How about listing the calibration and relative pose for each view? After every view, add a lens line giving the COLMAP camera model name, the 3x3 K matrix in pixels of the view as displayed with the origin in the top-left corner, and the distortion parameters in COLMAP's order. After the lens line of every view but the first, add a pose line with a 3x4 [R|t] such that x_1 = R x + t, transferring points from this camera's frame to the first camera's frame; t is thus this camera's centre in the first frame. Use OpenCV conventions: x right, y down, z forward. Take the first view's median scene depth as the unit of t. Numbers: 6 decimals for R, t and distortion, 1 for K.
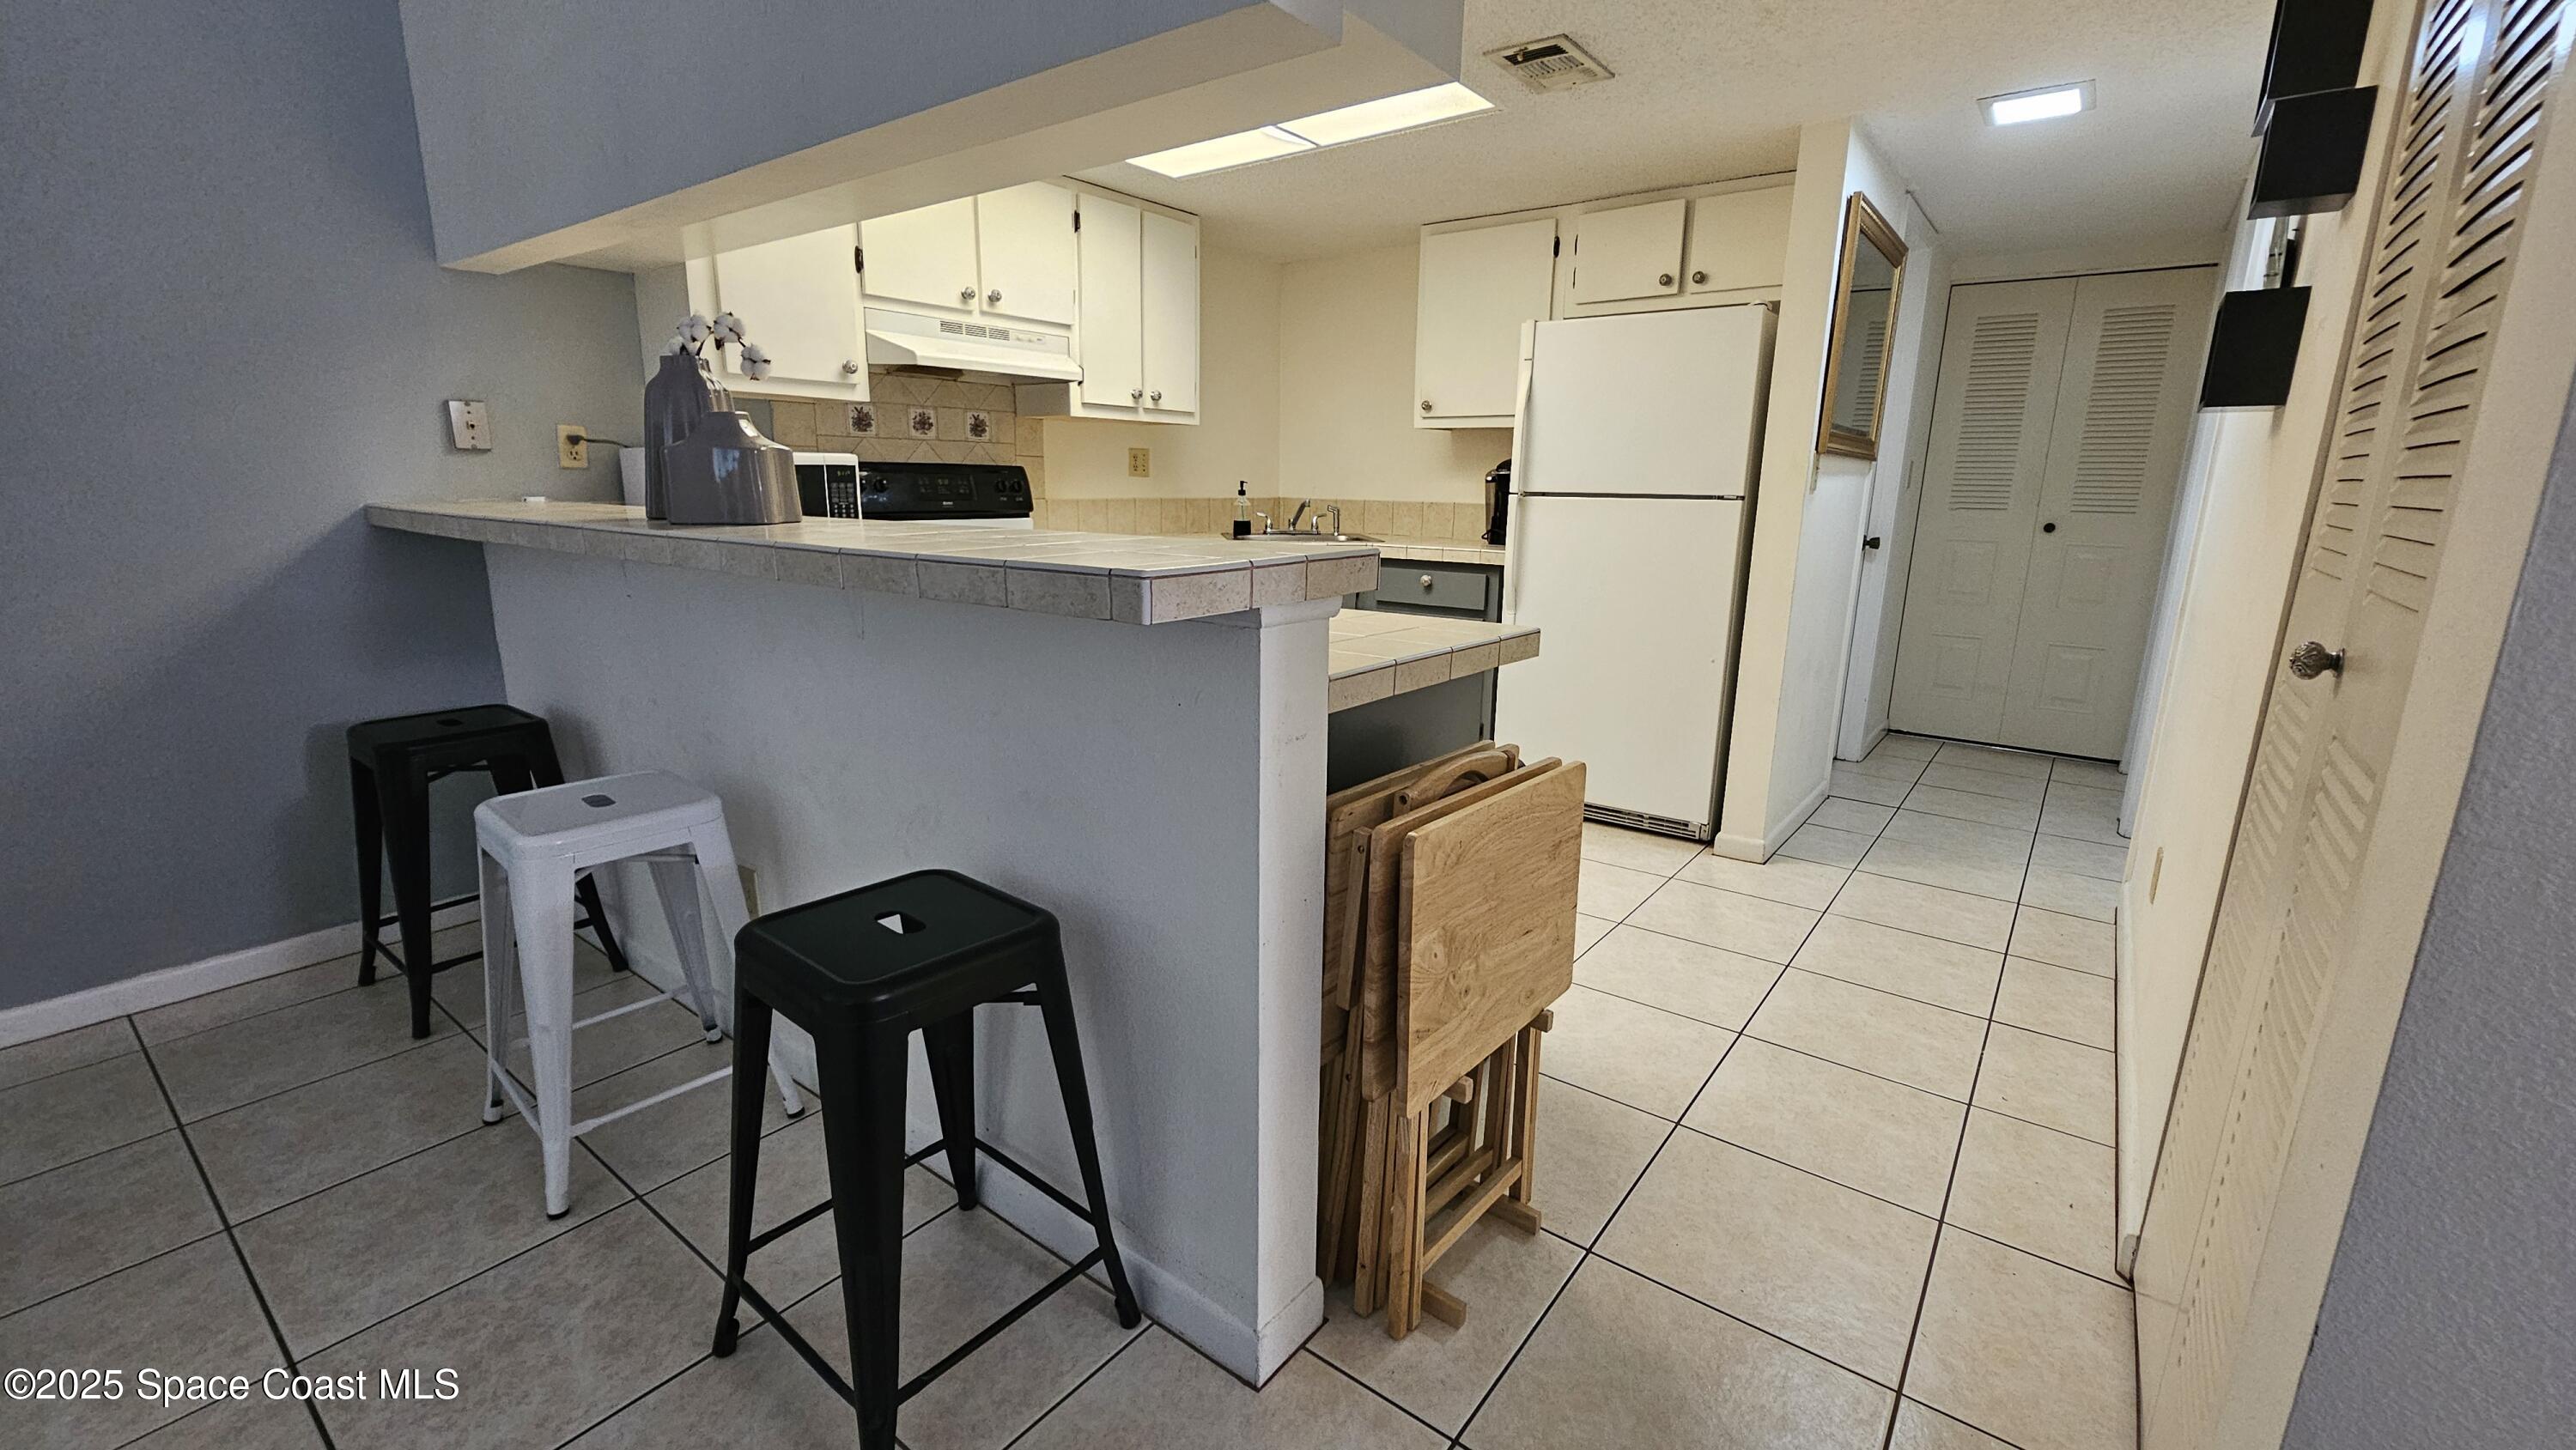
lens RADIAL K [[1054.9, 0, 1289.0], [0, 1054.9, 723.3], [0, 0, 1]] dist [-0.001281, 0.000501]
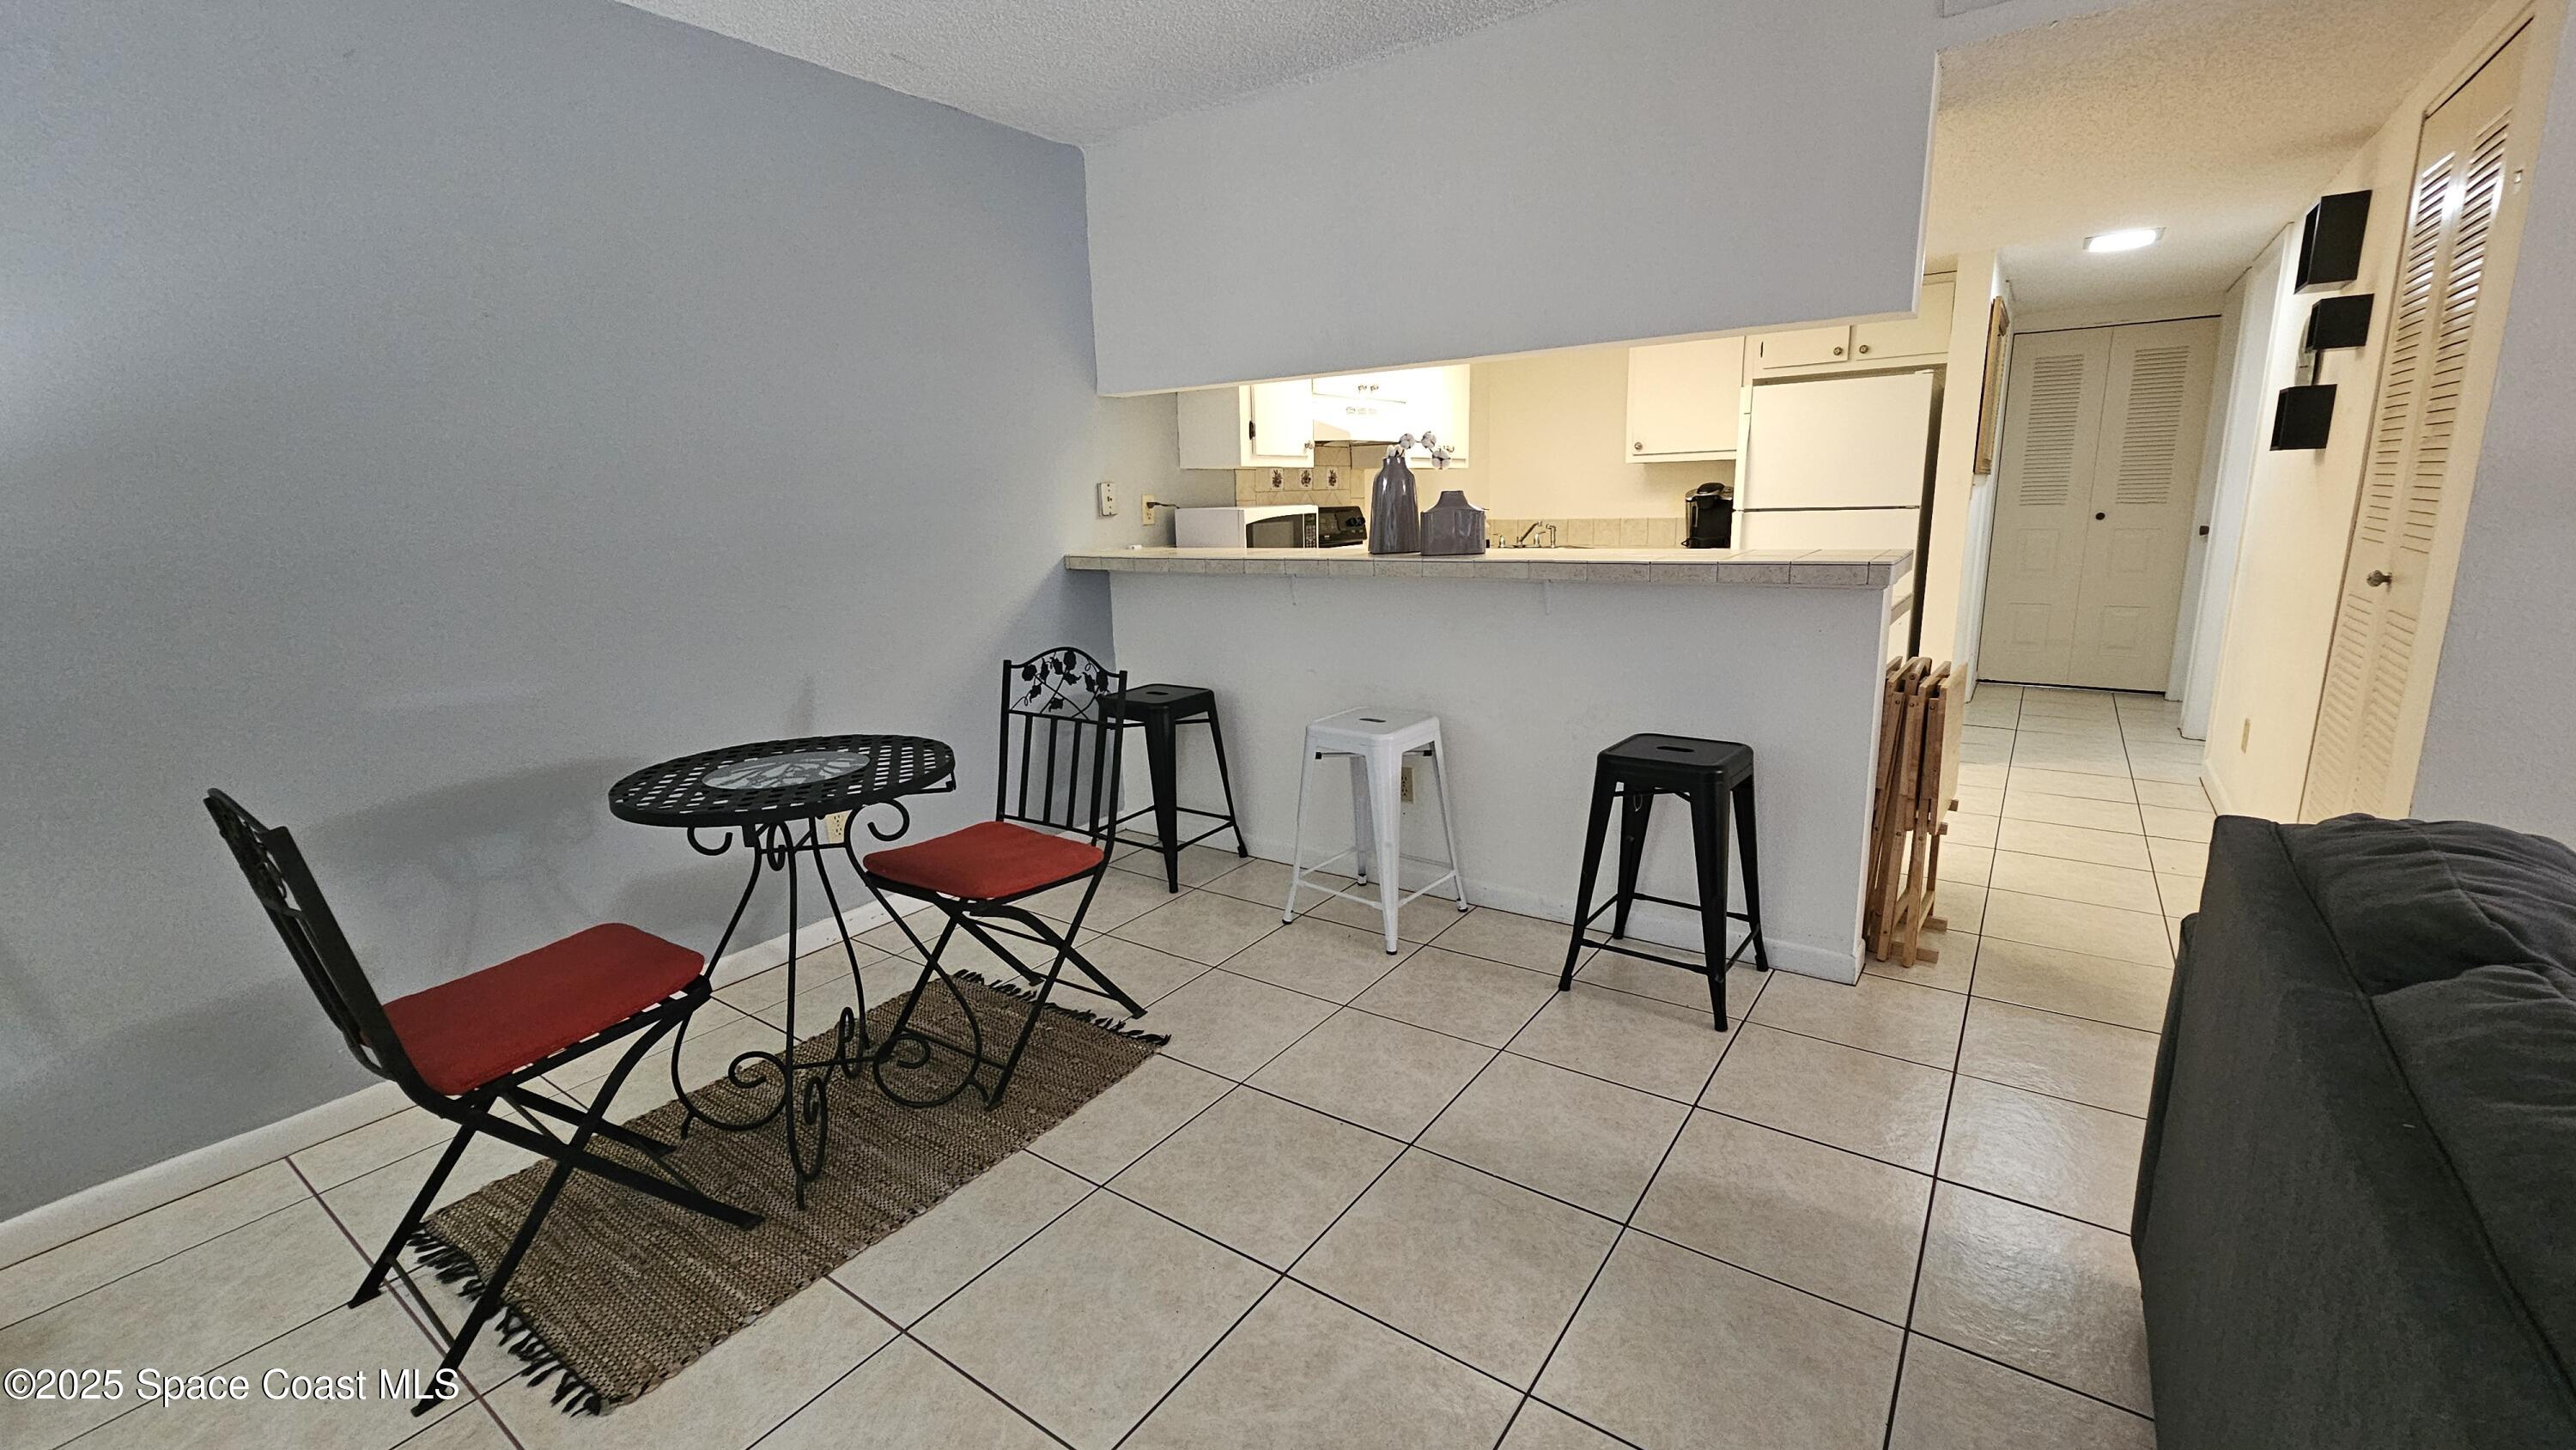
lens RADIAL K [[1054.9, 0, 1284.7], [0, 1054.9, 719.9], [0, 0, 1]] dist [-0.001281, 0.000501]
pose [[0.998501, -0.049445, 0.023482, -0.464005], [0.049829, 0.998629, -0.016056, 0.052198], [-0.022656, 0.017202, 0.999595, -0.389712]]
